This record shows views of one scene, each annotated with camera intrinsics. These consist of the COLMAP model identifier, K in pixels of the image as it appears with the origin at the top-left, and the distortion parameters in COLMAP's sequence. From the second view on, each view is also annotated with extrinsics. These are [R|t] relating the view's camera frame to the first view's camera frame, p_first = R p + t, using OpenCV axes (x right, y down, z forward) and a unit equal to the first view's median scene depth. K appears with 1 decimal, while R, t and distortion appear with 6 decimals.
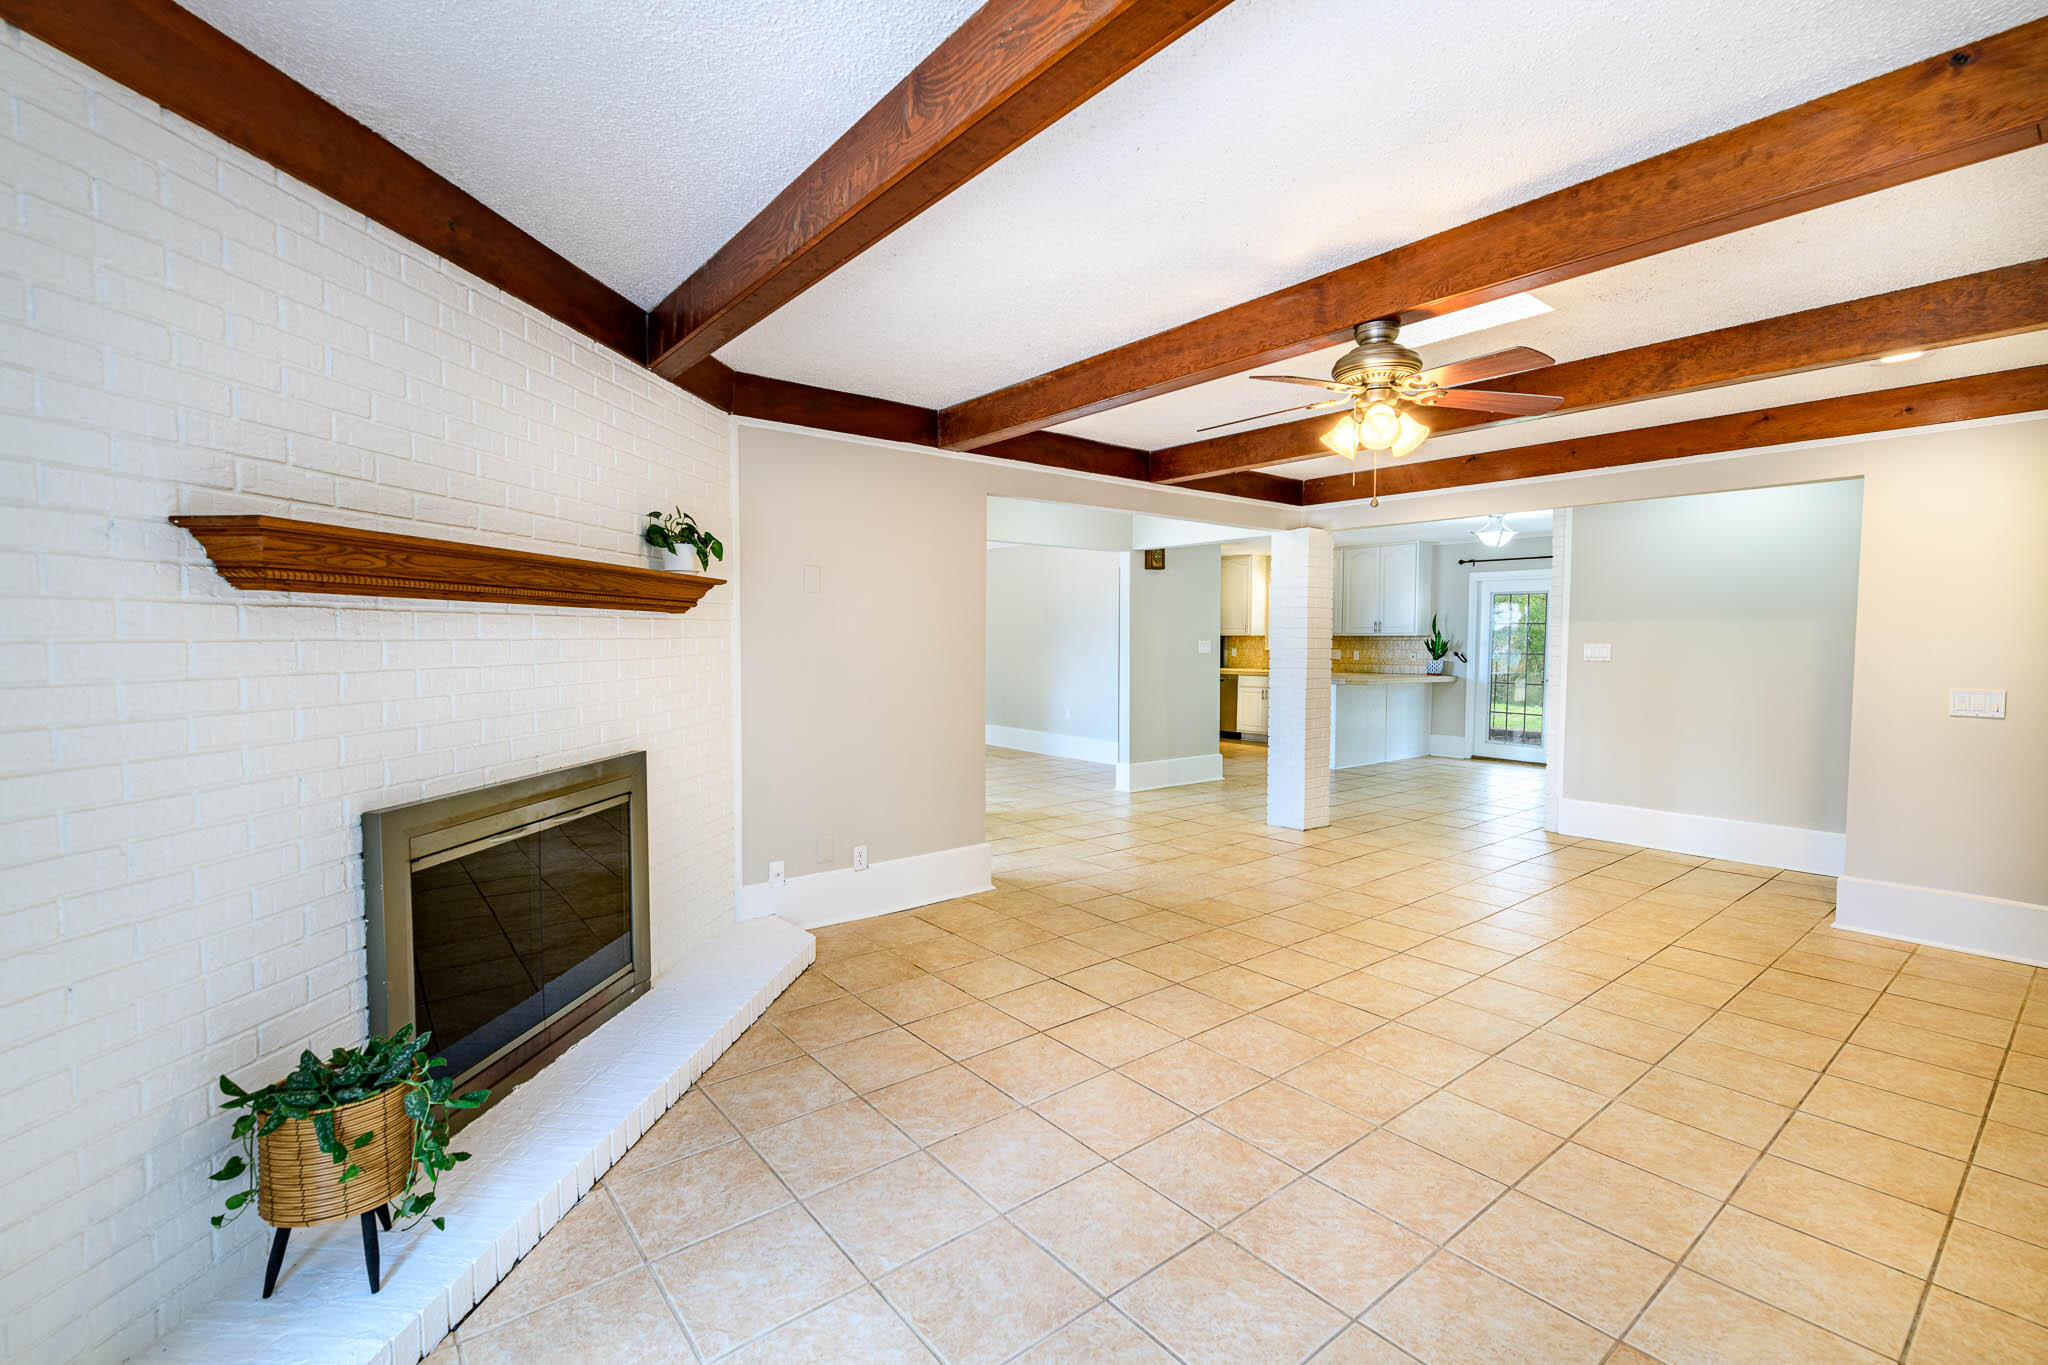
lens RADIAL K [[907.0, 0, 1019.9], [0, 907.0, 677.8], [0, 0, 1]] dist [0.000689, 0.000275]
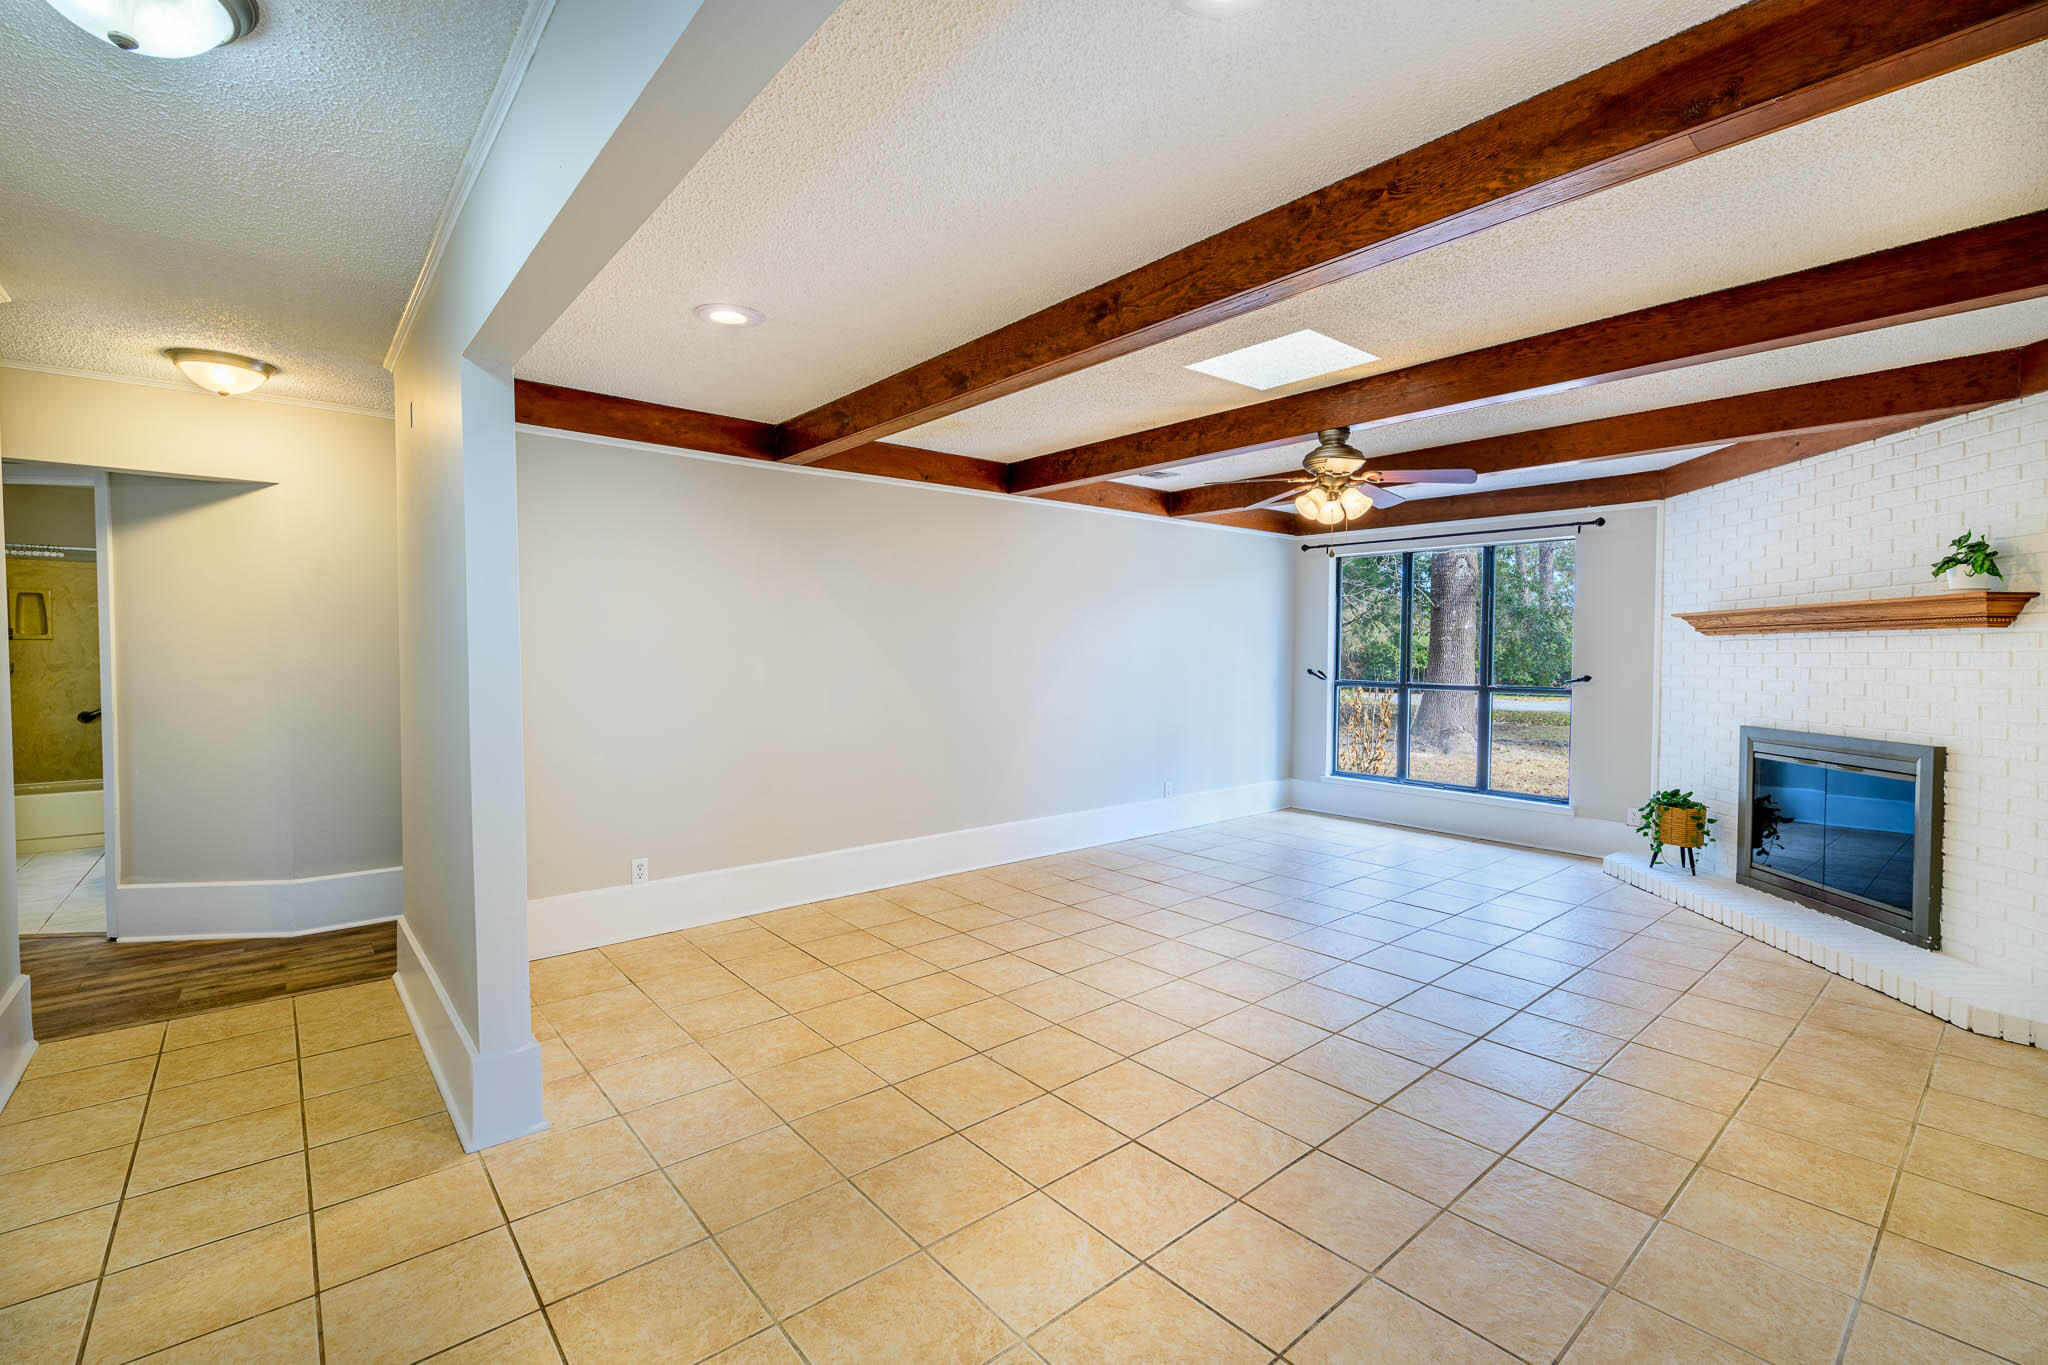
lens RADIAL K [[907.0, 0, 1019.9], [0, 907.0, 677.8], [0, 0, 1]] dist [0.000689, 0.000275]
pose [[-0.999530, -0.004078, -0.030388, 0.925235], [-0.006268, 0.997360, 0.072346, -0.099341], [0.030013, 0.072502, -0.996917, 2.422466]]
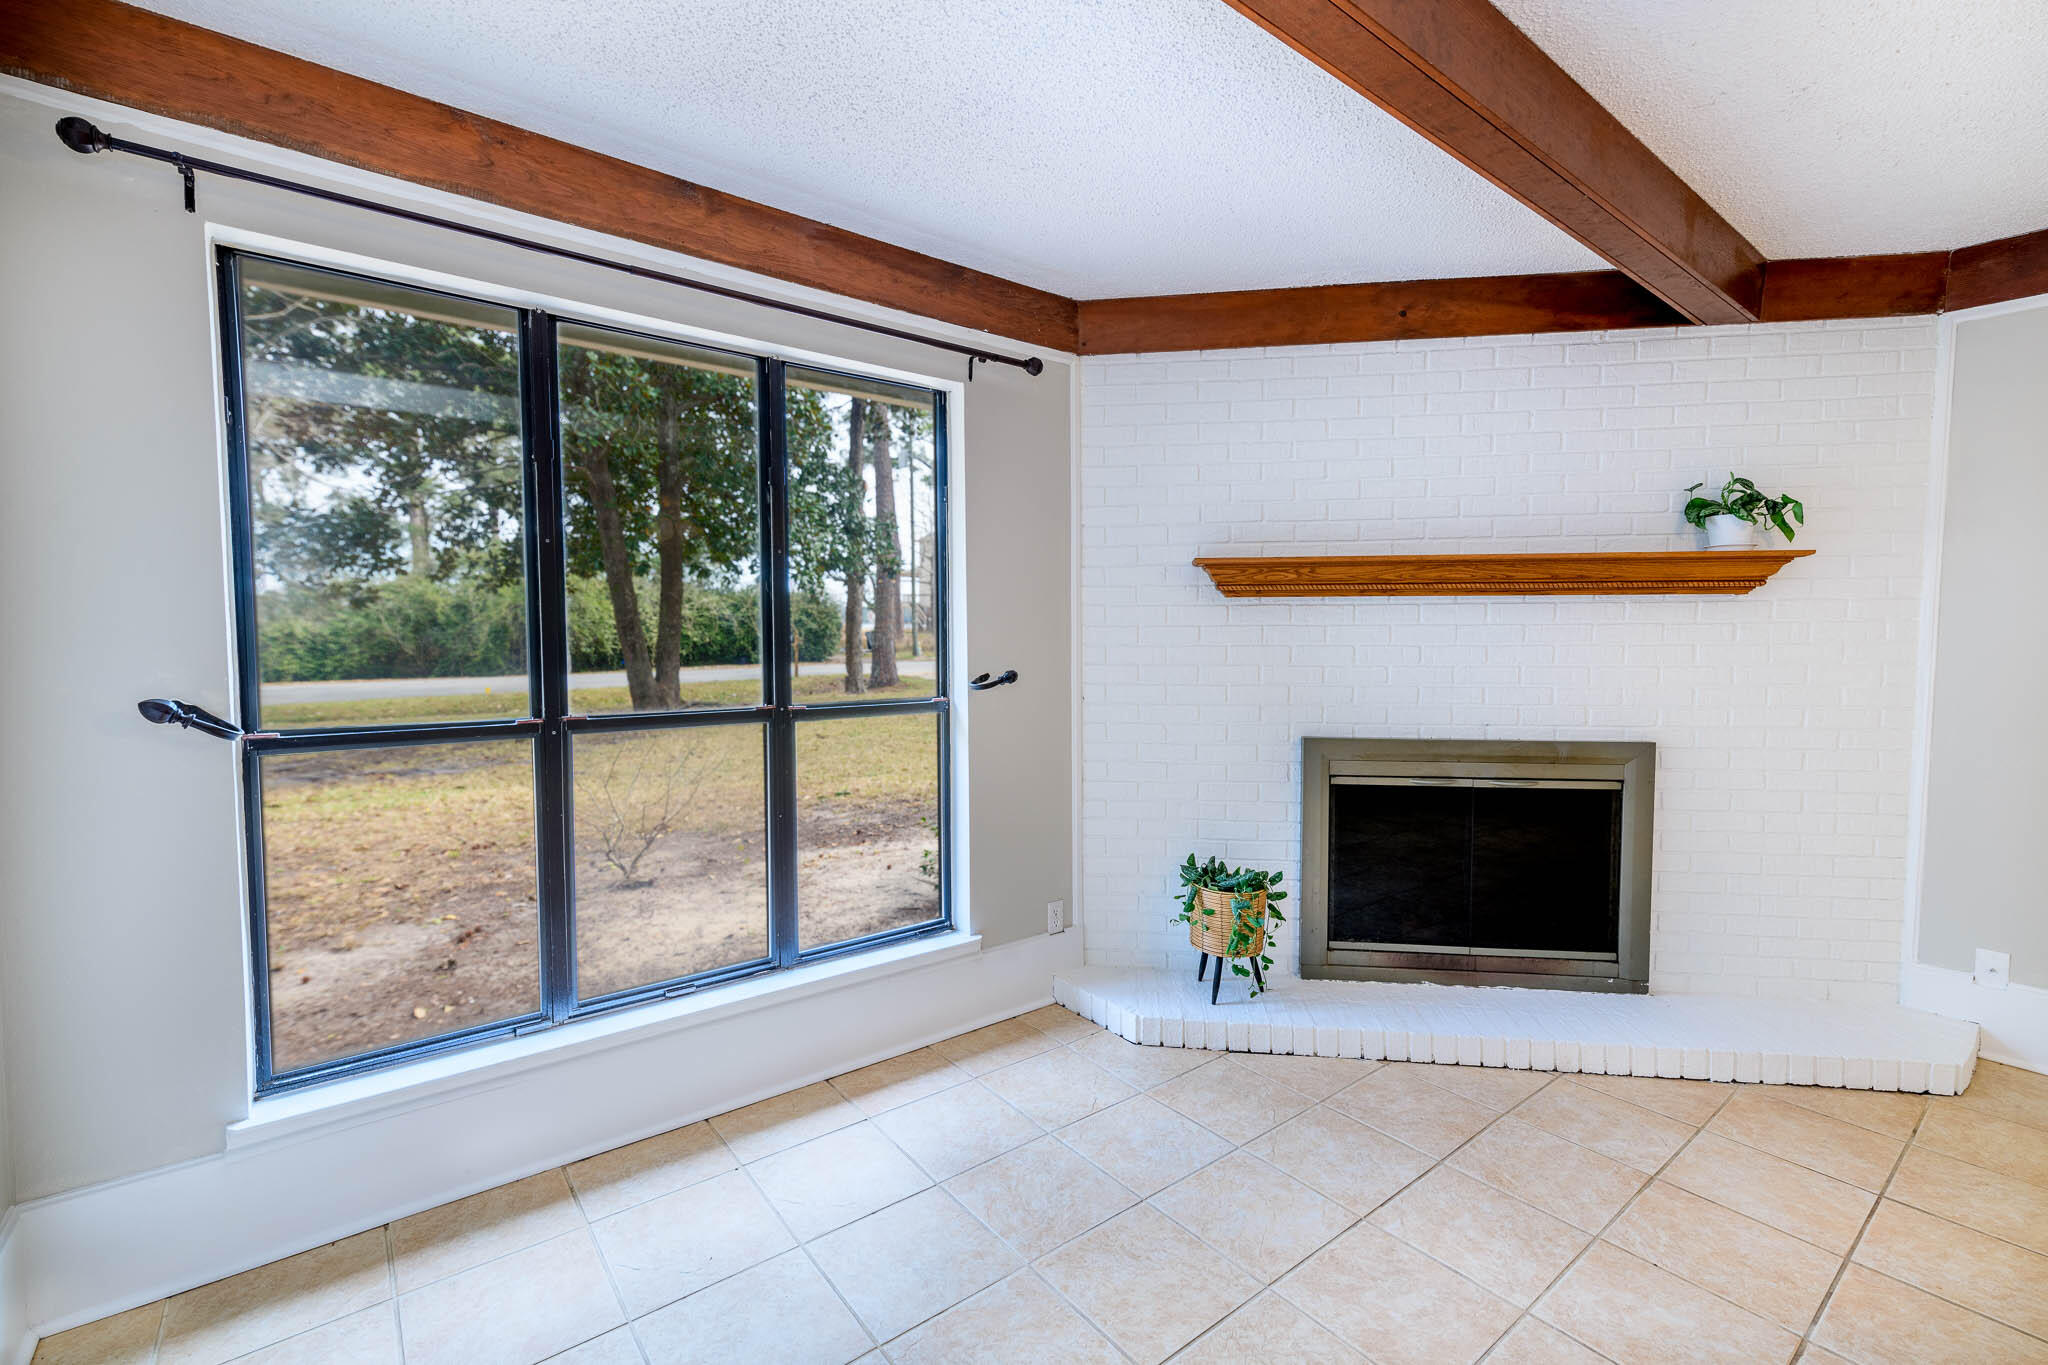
lens RADIAL K [[884.9, 0, 1024.0], [0, 884.9, 682.5], [0, 0, 1]] dist [0.011381, 0.000159]
pose [[-0.013801, 0.062082, -0.997976, 0.583464], [-0.043714, 0.997079, 0.062631, -0.012785], [0.998949, 0.044489, -0.011047, 0.394911]]
